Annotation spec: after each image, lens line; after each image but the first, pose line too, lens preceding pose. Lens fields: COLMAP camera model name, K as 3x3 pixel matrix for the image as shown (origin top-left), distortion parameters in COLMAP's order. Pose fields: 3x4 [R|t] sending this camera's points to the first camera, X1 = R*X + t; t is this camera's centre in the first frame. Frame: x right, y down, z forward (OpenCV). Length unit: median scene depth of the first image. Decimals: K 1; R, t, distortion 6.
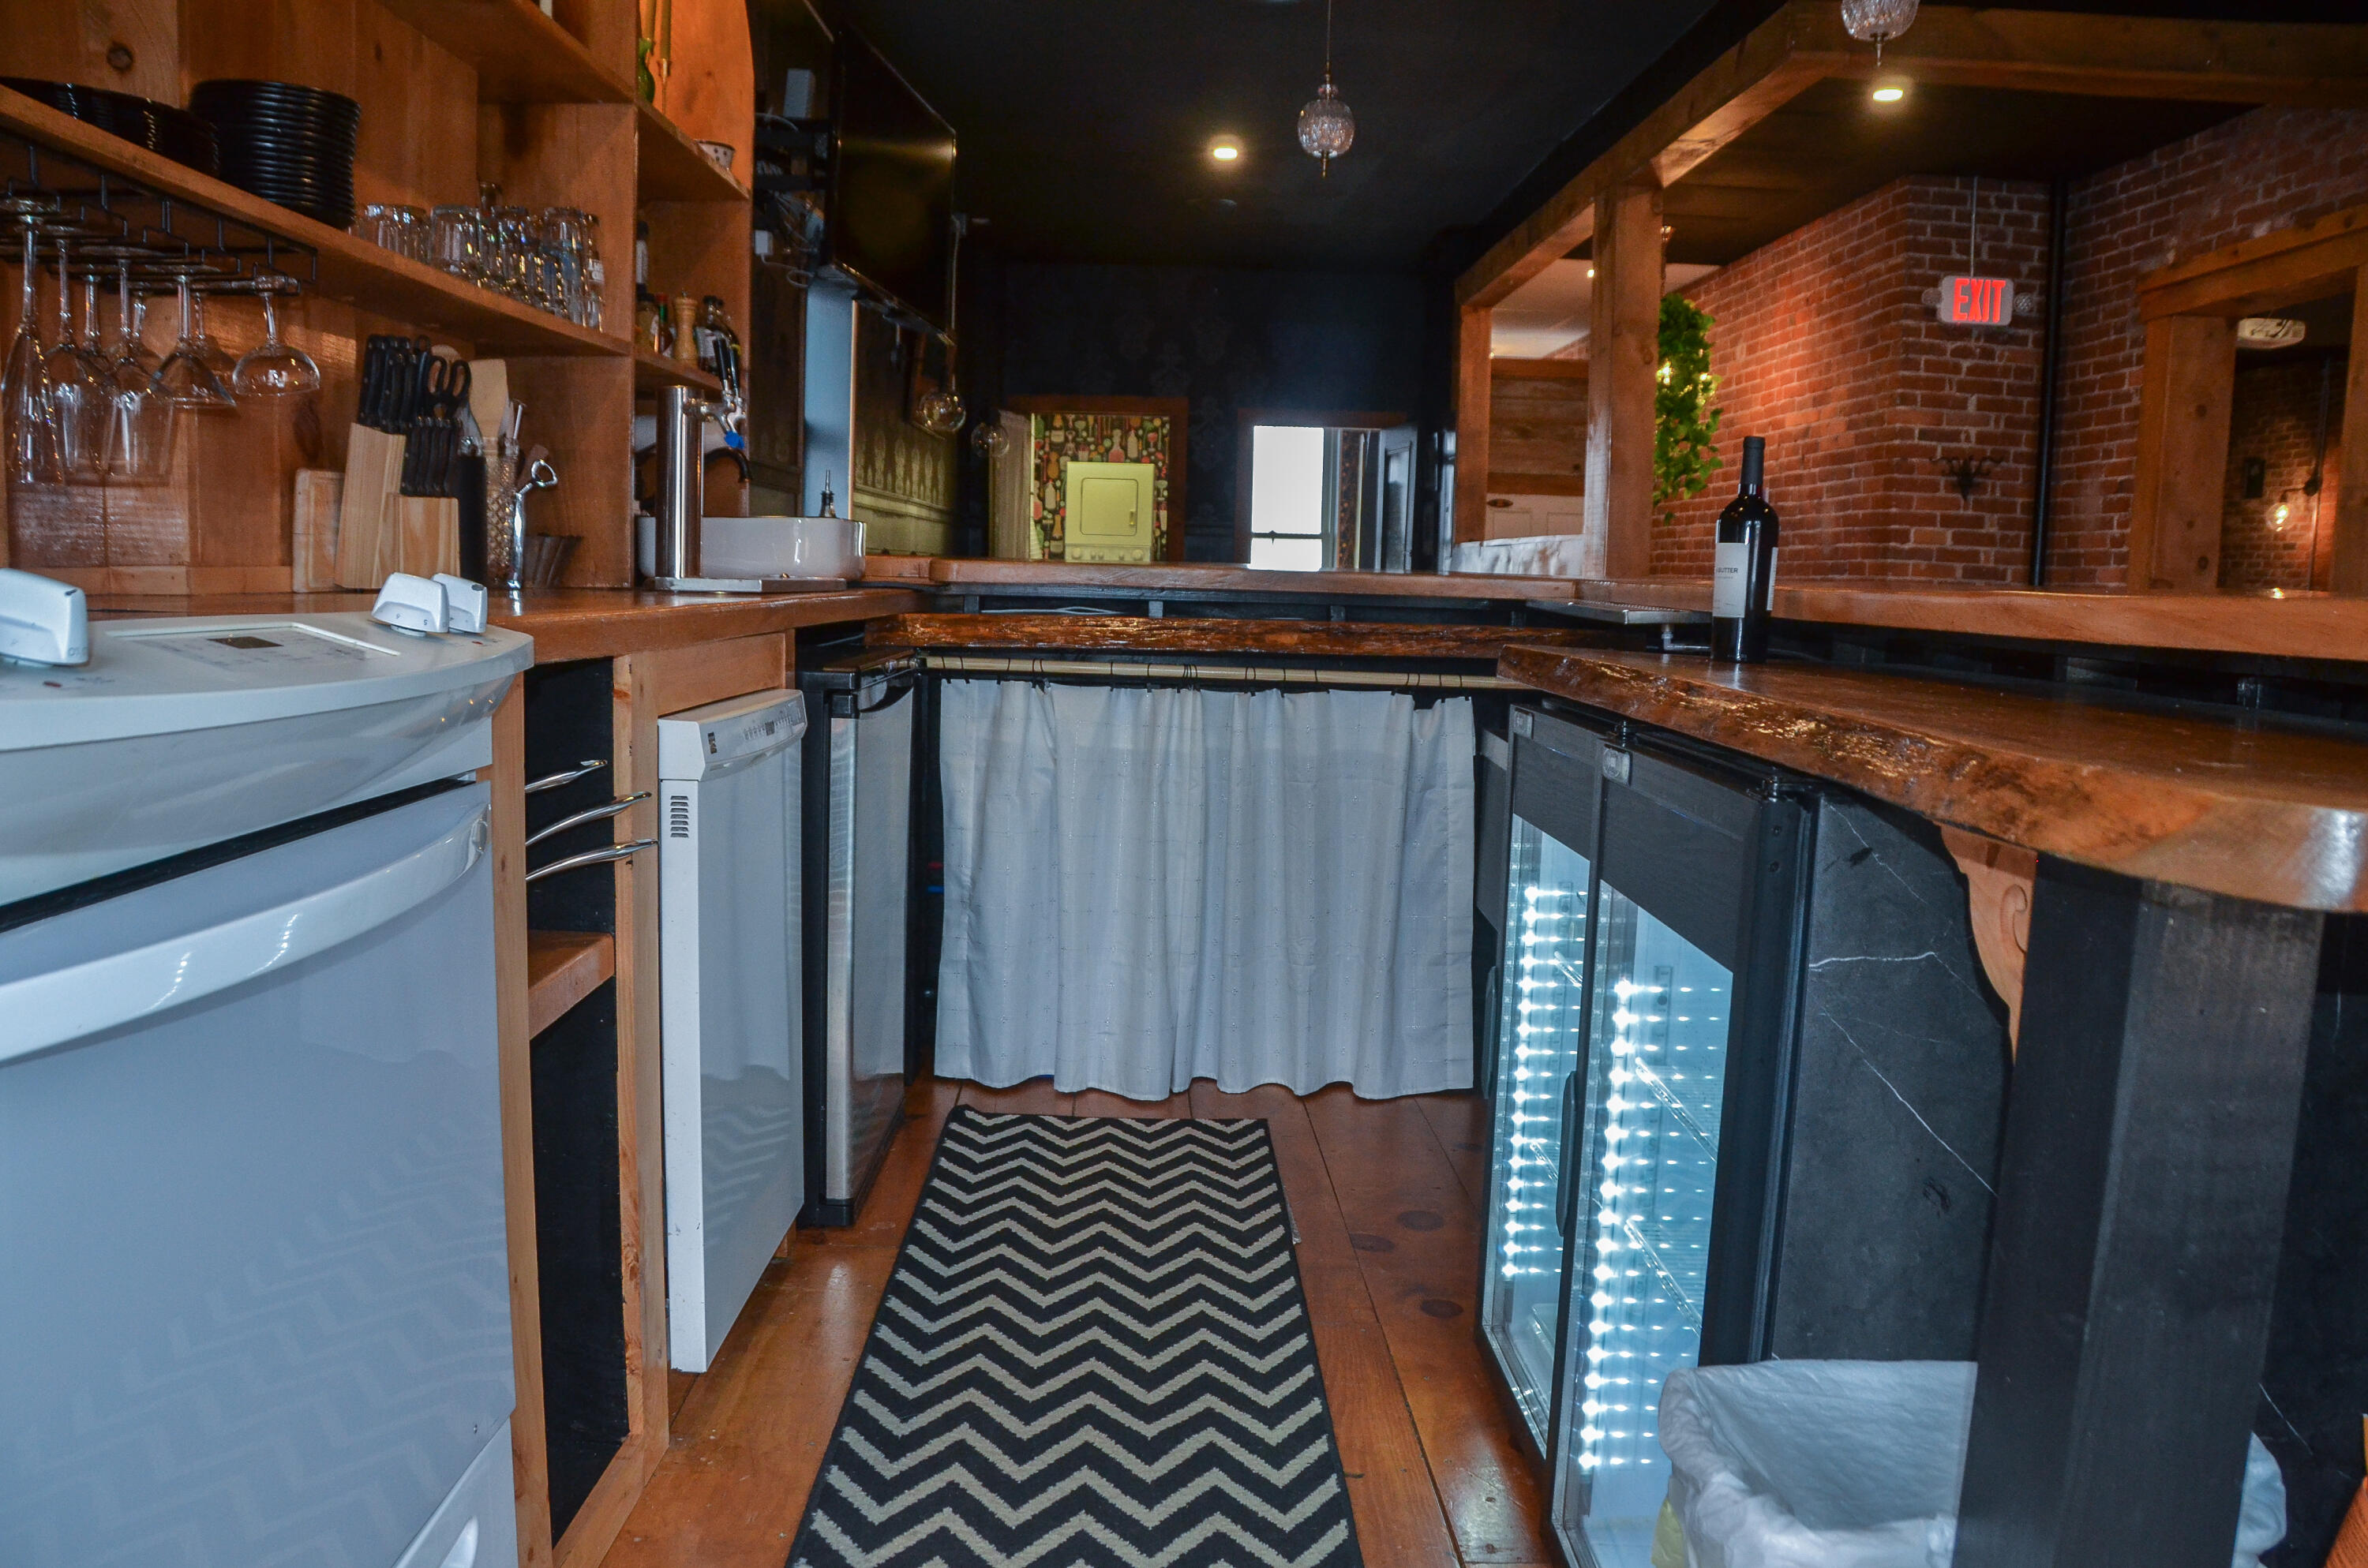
lens RADIAL K [[1837.0, 0, 1170.5], [0, 1837.0, 805.6], [0, 0, 1]] dist [-0.170190, 0.132978]
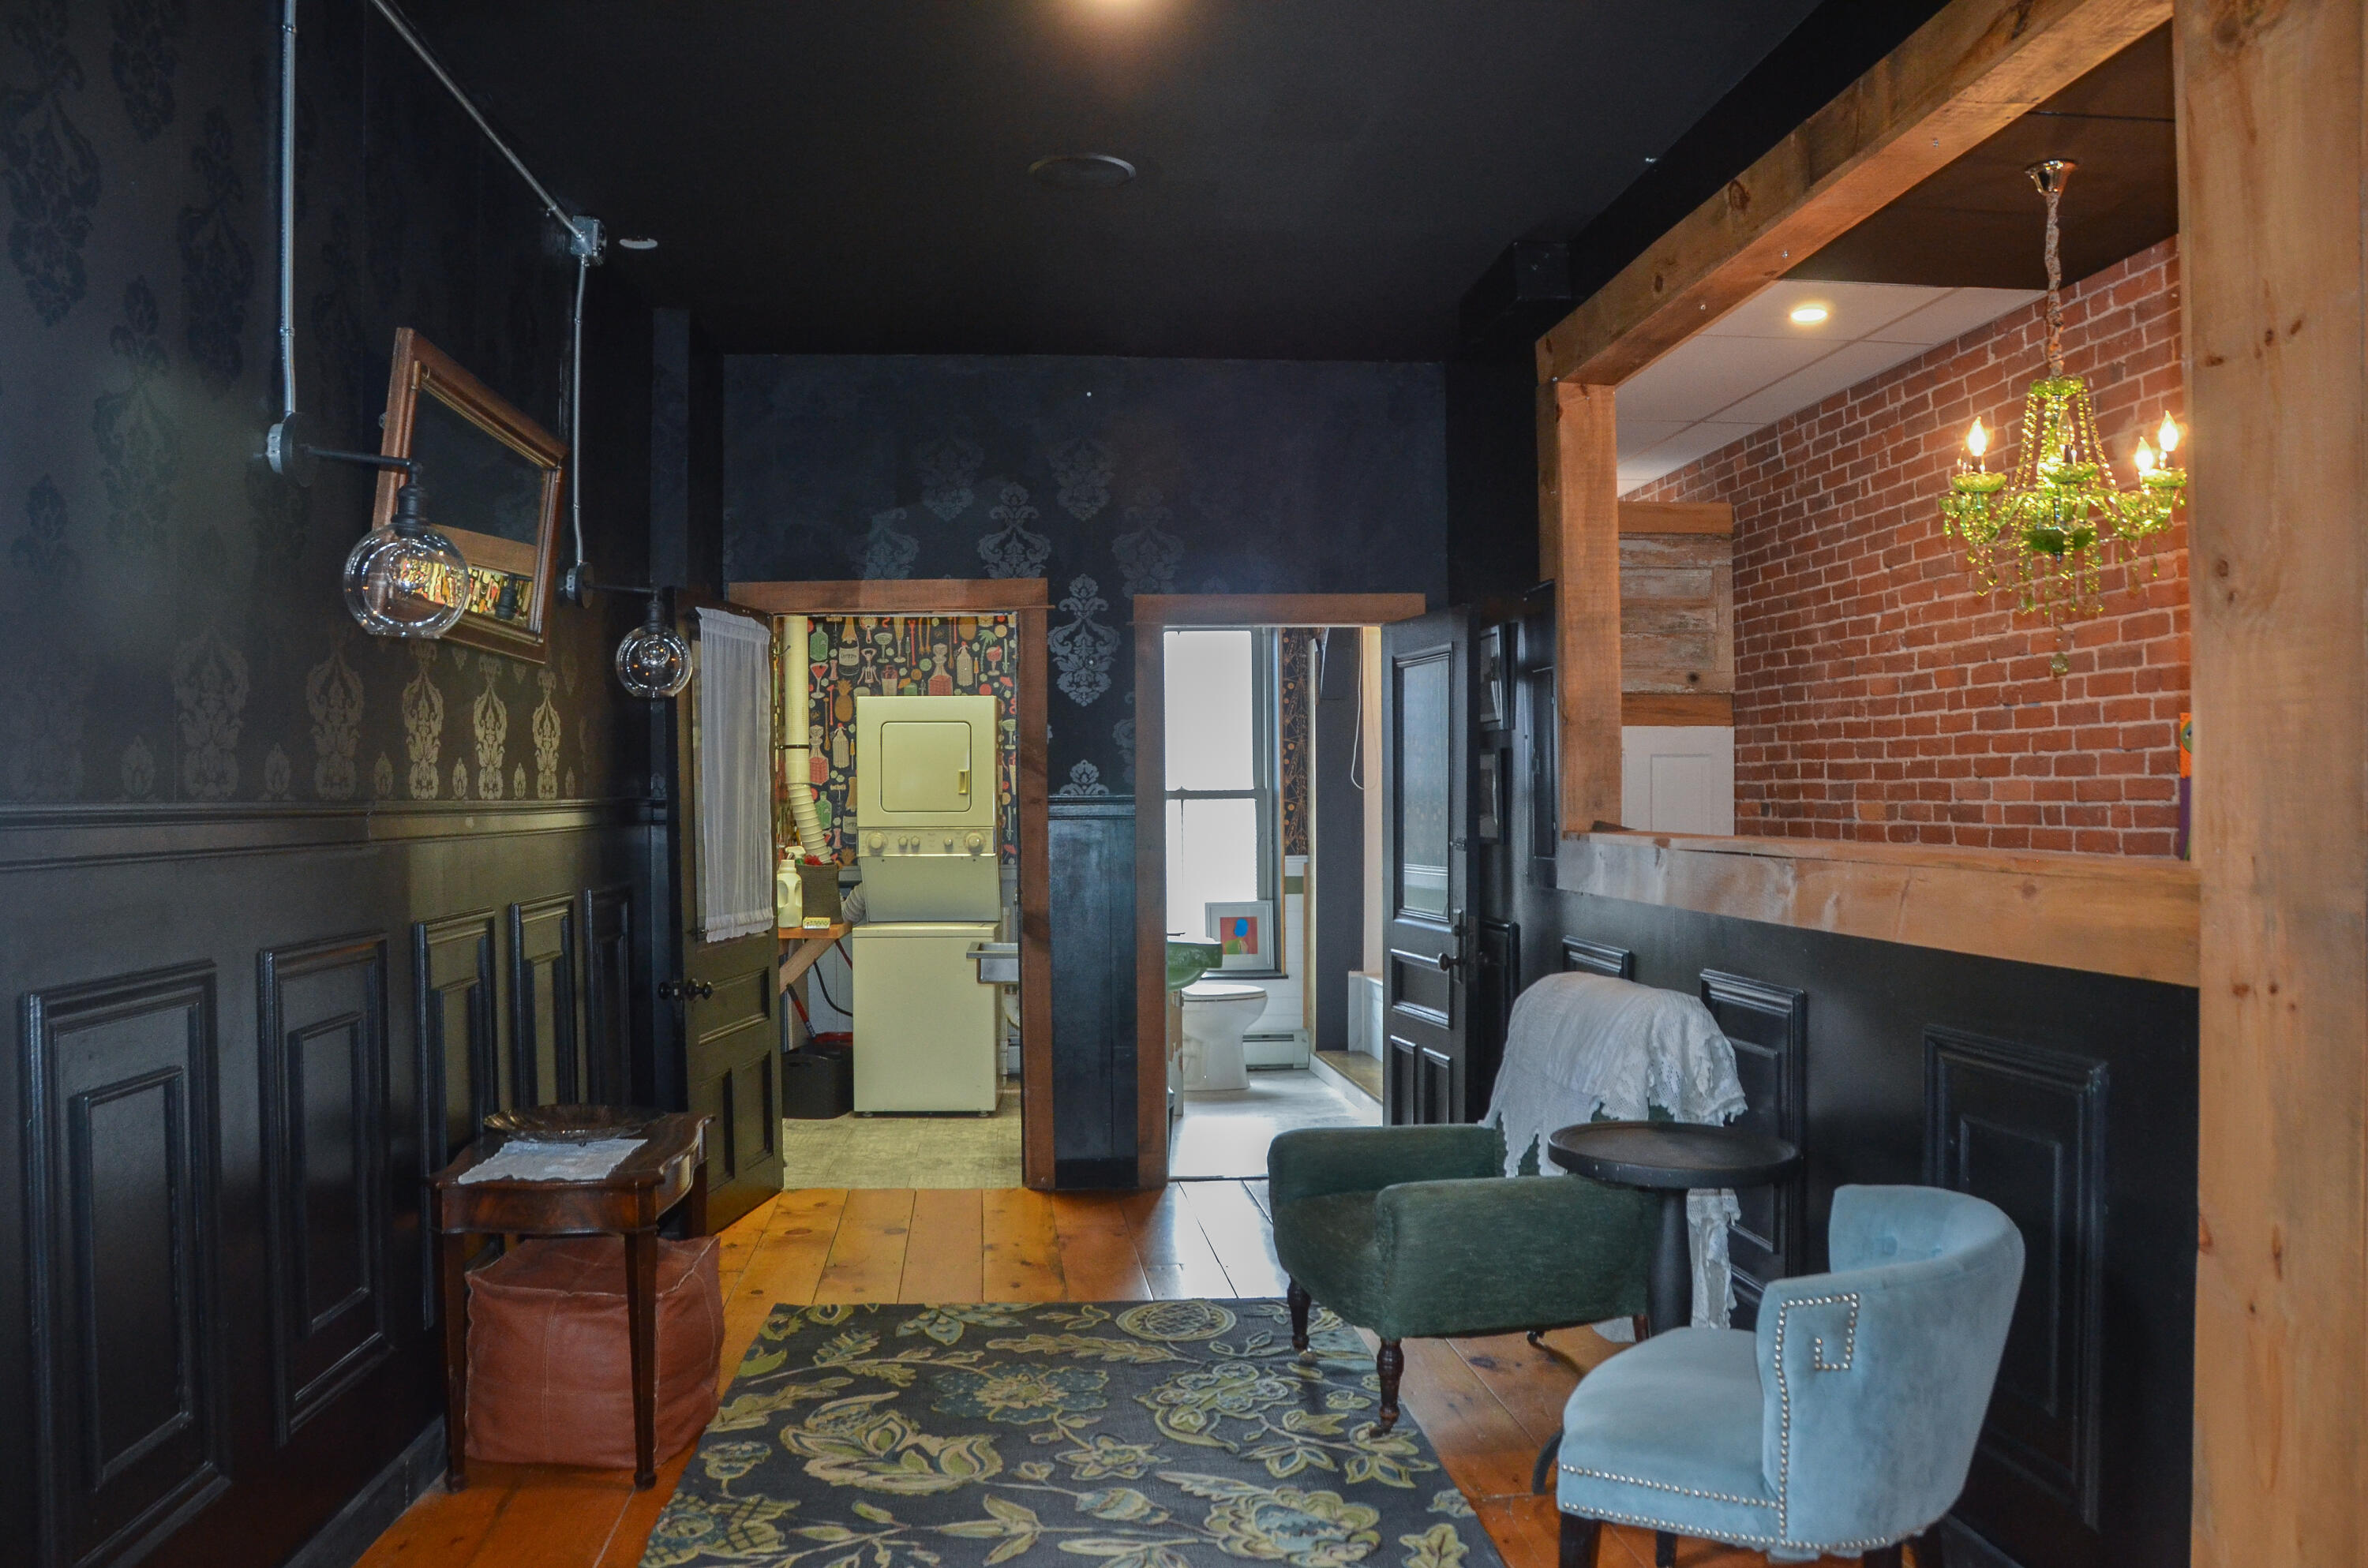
lens RADIAL K [[1837.0, 0, 1170.5], [0, 1837.0, 805.6], [0, 0, 1]] dist [-0.170190, 0.132978]
pose [[0.996930, -0.034665, 0.070210, 0.009102], [0.042912, 0.991895, -0.119592, -0.132802], [-0.065495, 0.122238, 0.990337, 0.702364]]
